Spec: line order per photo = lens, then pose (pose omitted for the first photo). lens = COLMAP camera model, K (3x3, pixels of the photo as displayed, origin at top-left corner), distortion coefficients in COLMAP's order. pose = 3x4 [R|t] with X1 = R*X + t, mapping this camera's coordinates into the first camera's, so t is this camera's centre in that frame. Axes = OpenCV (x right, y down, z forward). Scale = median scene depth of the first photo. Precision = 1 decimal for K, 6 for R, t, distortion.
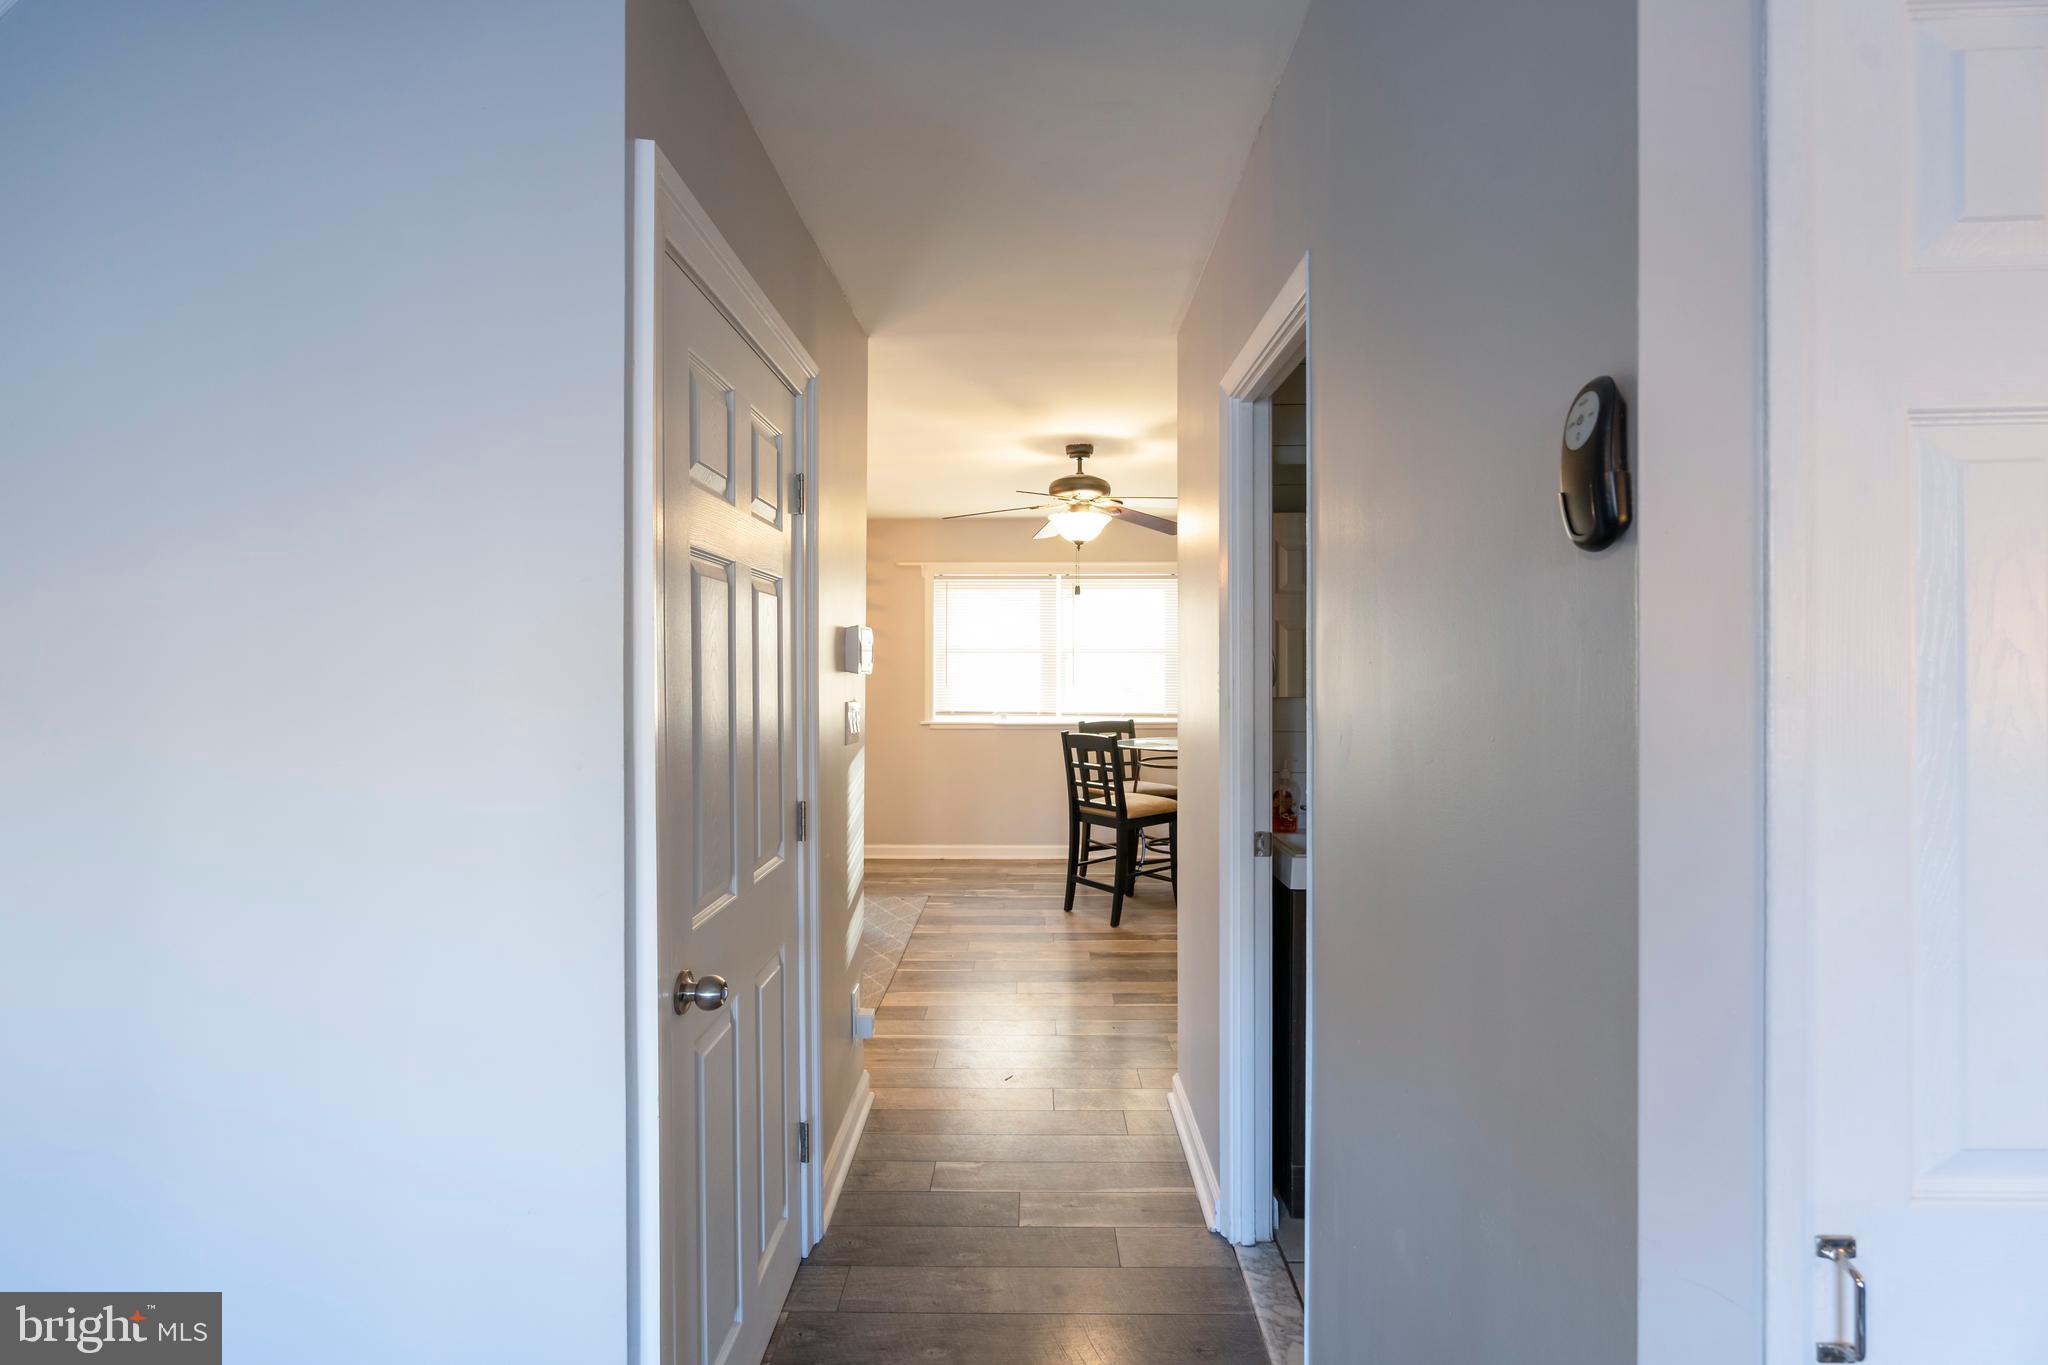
lens RADIAL K [[939.3, 0, 1022.2], [0, 939.3, 678.3], [0, 0, 1]] dist [-0.004384, 0.002518]
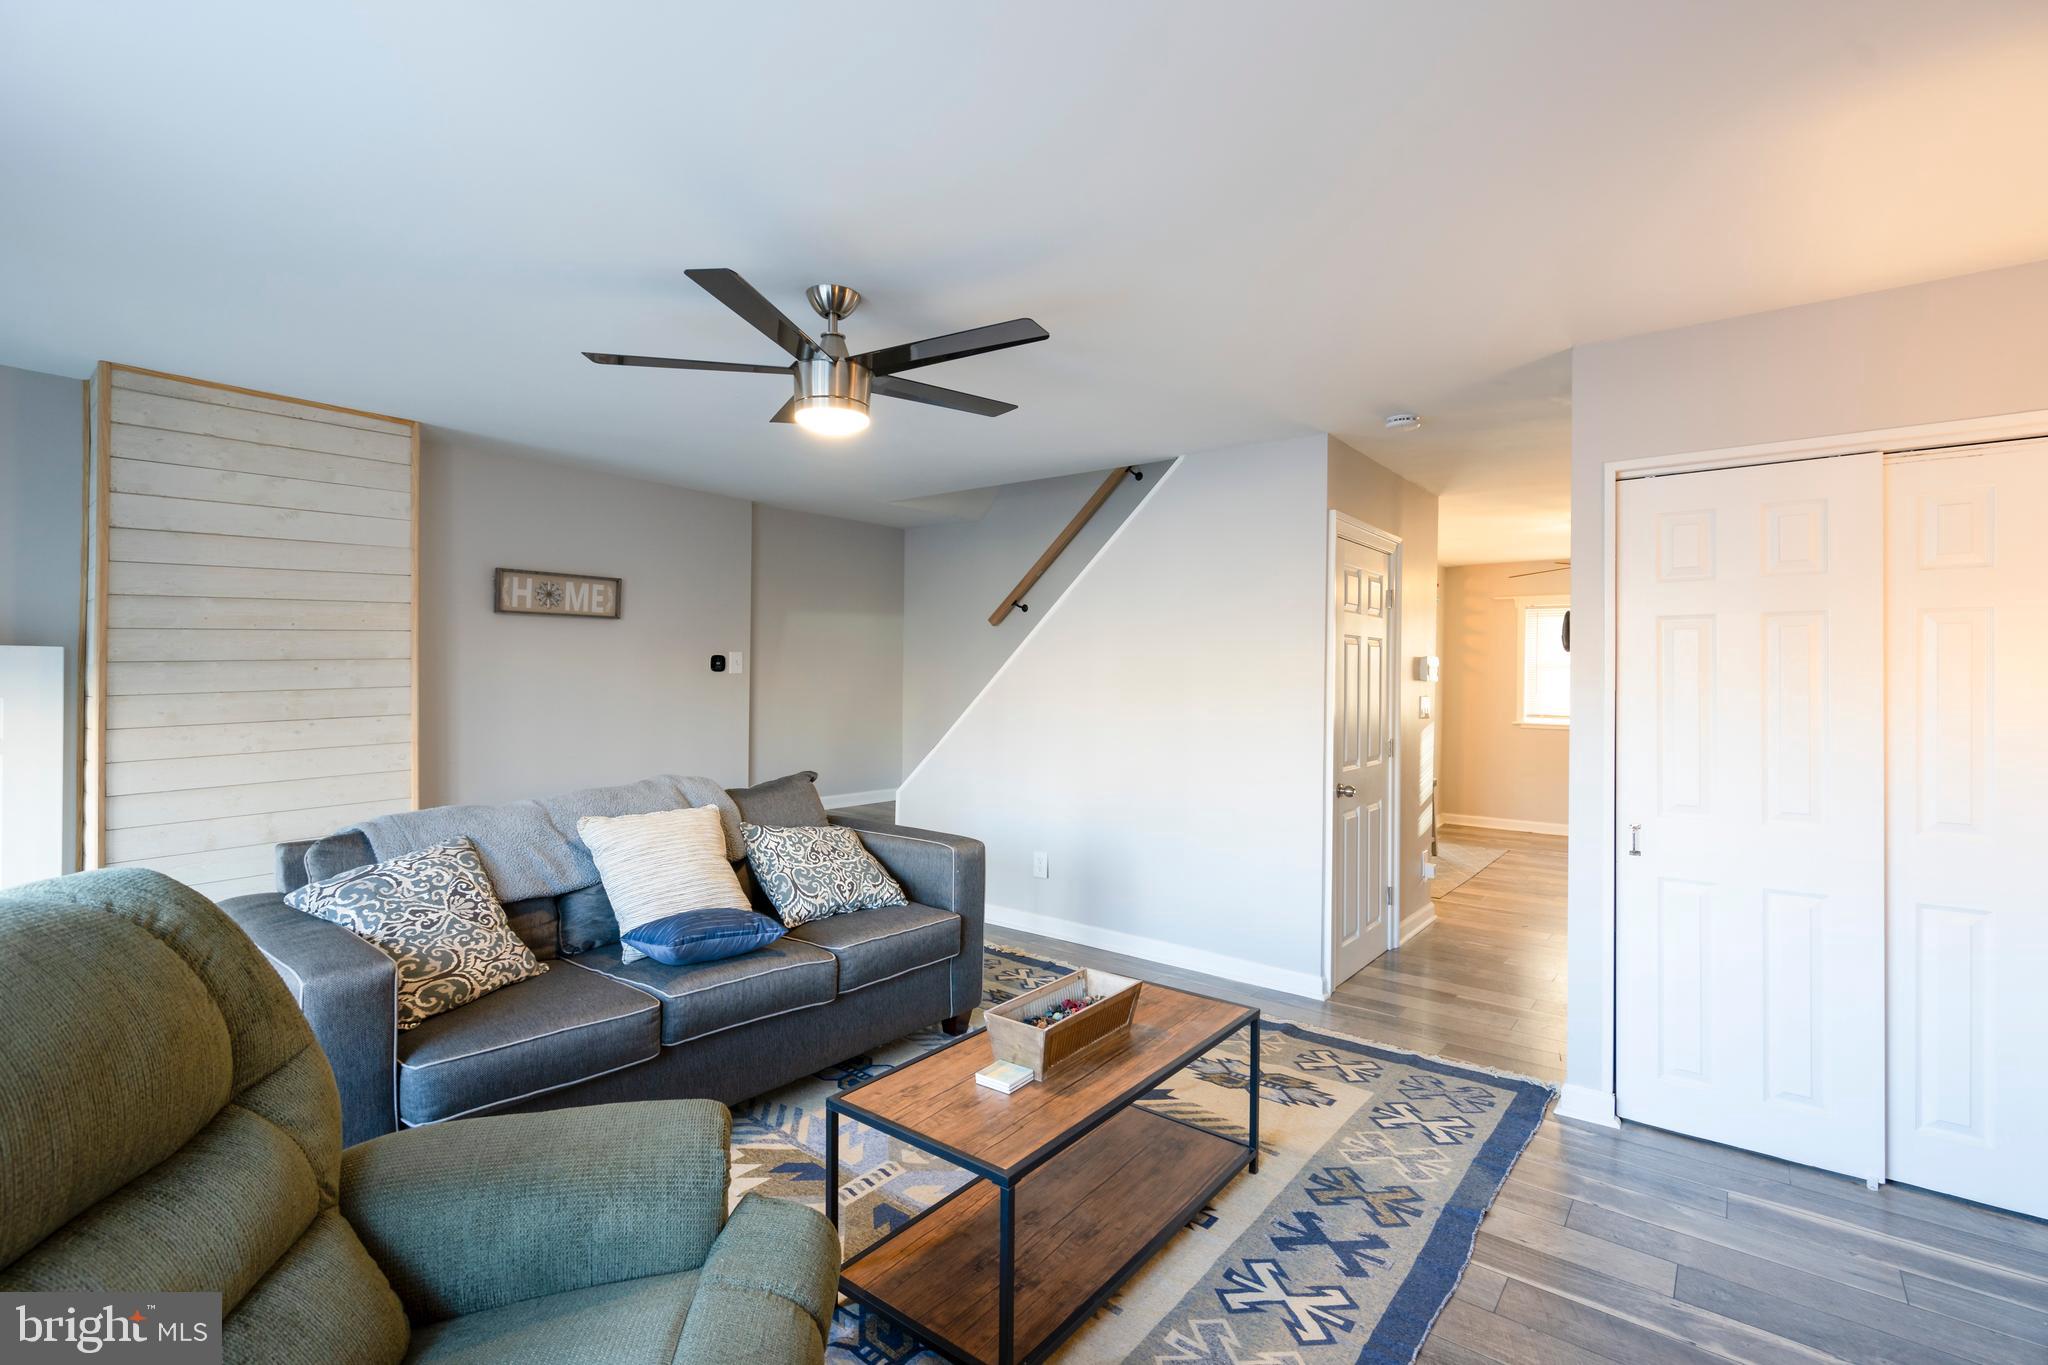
lens RADIAL K [[939.3, 0, 1023.0], [0, 939.3, 679.1], [0, 0, 1]] dist [-0.004384, 0.002518]
pose [[0.796904, 0.009412, -0.604033, 0.387278], [-0.015758, 0.999862, -0.005210, 0.016164], [0.603901, 0.013670, 0.796942, -1.217575]]
